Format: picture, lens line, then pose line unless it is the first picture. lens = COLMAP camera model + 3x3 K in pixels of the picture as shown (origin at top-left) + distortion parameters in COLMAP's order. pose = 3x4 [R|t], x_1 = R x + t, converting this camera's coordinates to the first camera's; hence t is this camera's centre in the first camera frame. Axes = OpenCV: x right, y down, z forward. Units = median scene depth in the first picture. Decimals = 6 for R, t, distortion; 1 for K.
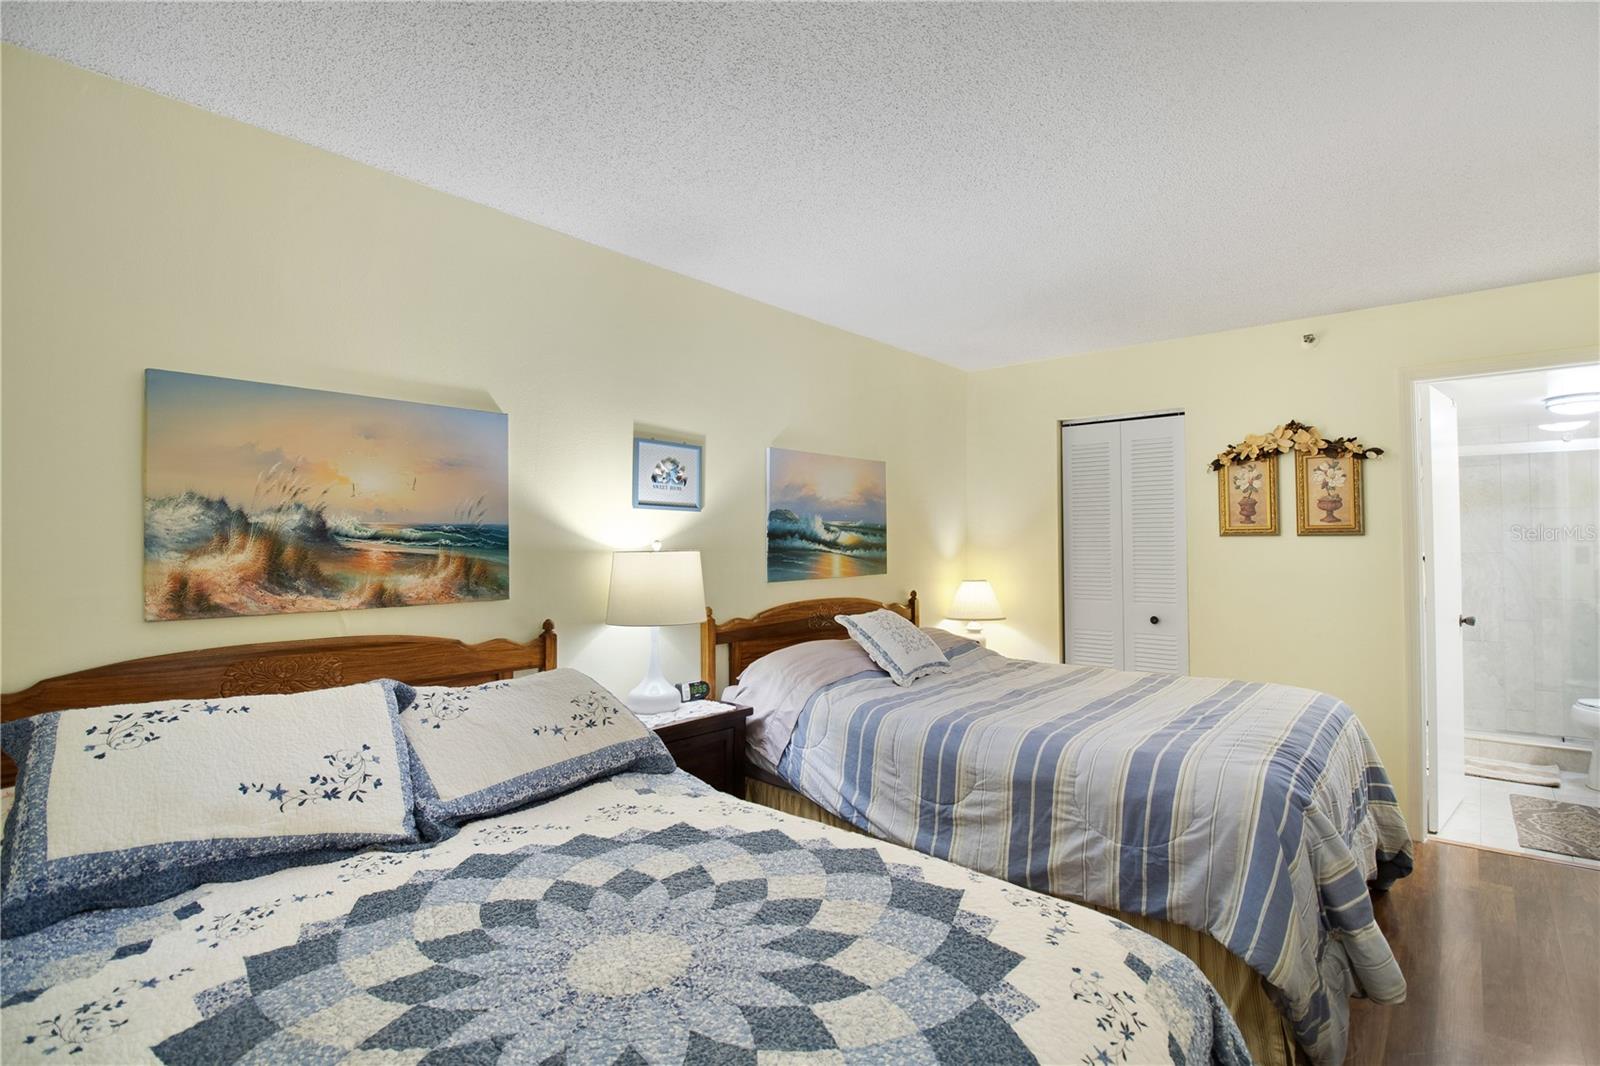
lens RADIAL K [[763.8, 0, 799.3], [0, 763.8, 530.5], [0, 0, 1]] dist [-0.008444, -0.007687]
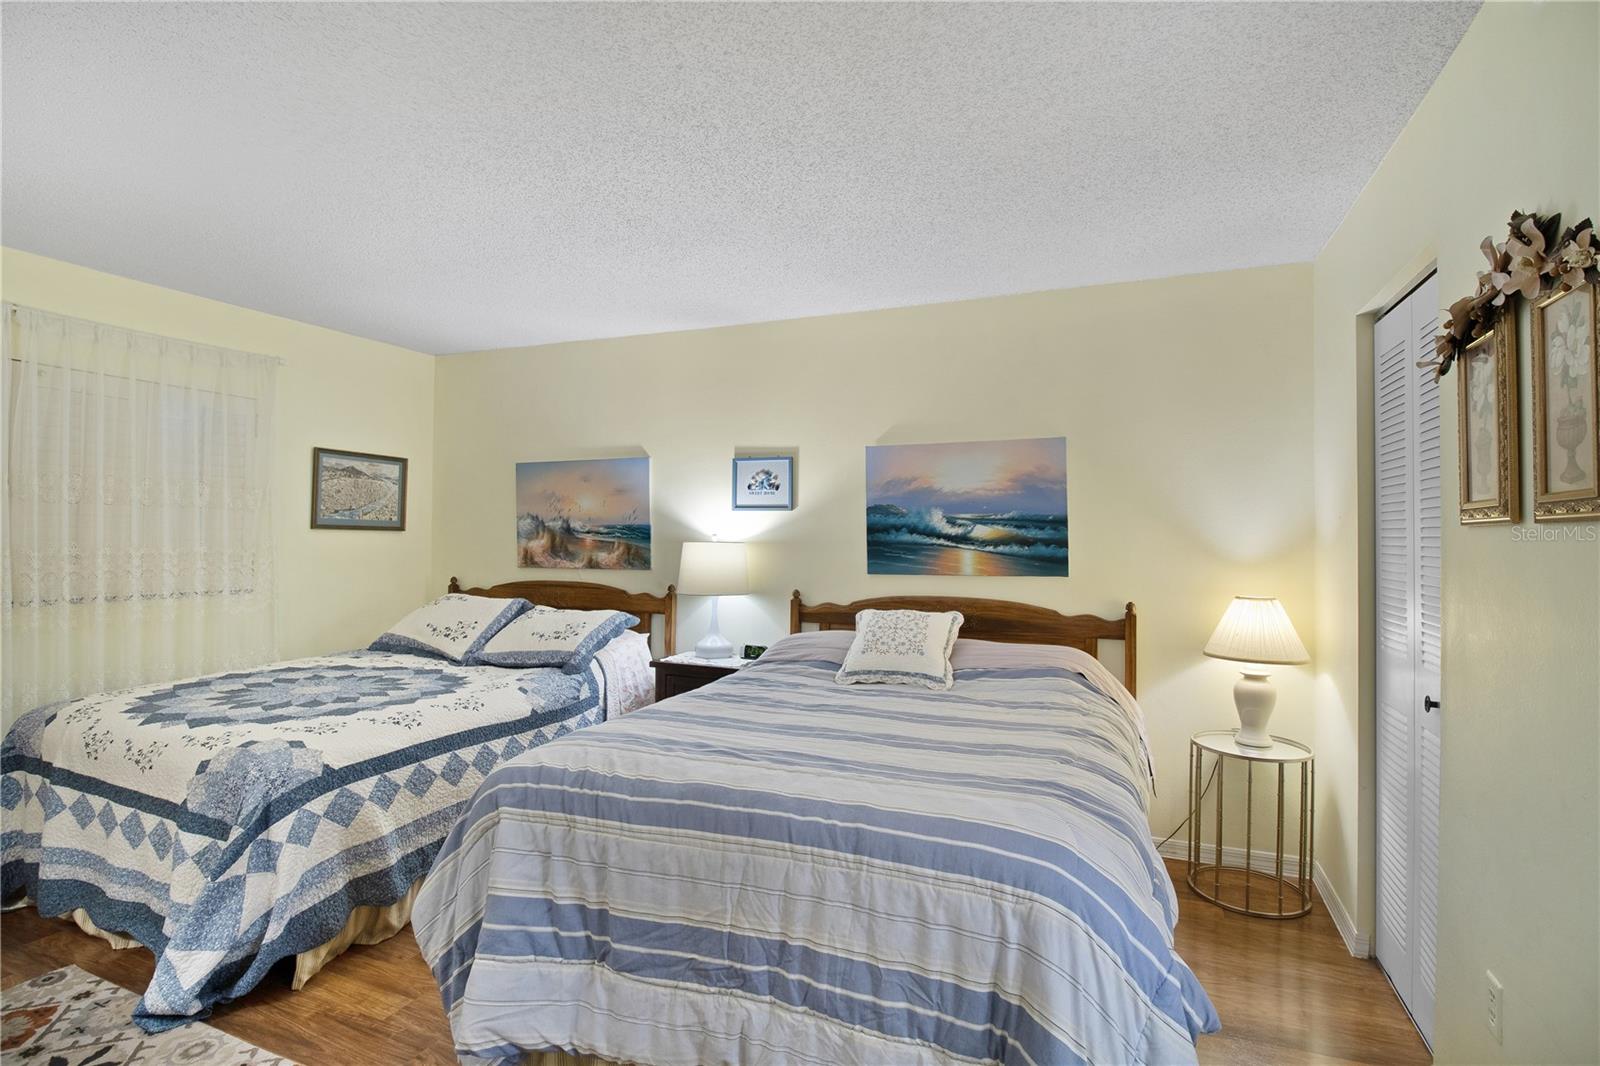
lens RADIAL K [[763.8, 0, 800.5], [0, 763.8, 531.3], [0, 0, 1]] dist [-0.008444, -0.007687]
pose [[0.319758, -0.001005, -0.947499, 1.065998], [0.011021, 0.999936, 0.002658, 0.005314], [0.947435, -0.011292, 0.319749, 0.650711]]
